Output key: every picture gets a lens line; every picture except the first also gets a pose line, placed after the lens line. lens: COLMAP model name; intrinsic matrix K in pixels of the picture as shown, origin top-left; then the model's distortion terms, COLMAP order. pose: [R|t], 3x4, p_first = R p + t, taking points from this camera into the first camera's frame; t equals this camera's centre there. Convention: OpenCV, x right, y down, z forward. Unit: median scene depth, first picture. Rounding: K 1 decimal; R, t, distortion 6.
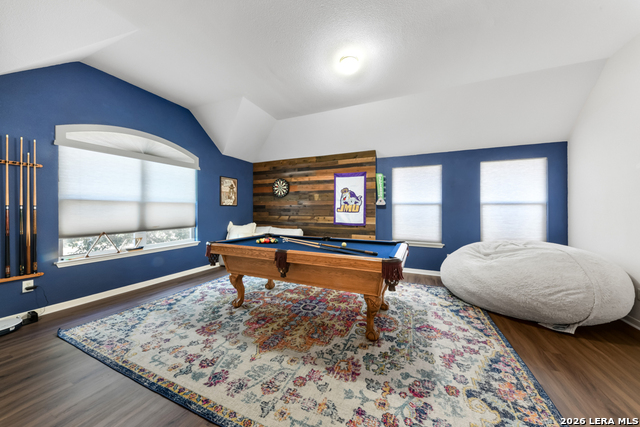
lens RADIAL K [[223.1, 0, 331.9], [0, 223.1, 210.1], [0, 0, 1]] dist [0.004977, -0.003550]
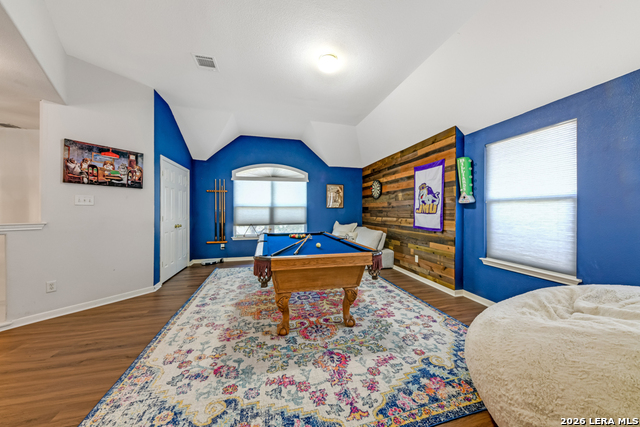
lens RADIAL K [[223.1, 0, 317.0], [0, 223.1, 210.3], [0, 0, 1]] dist [0.004977, -0.003550]
pose [[0.599259, -0.008709, -0.800508, 0.485631], [0.004439, 0.999962, -0.007556, 0.002408], [0.800543, 0.000975, 0.599275, 0.216211]]
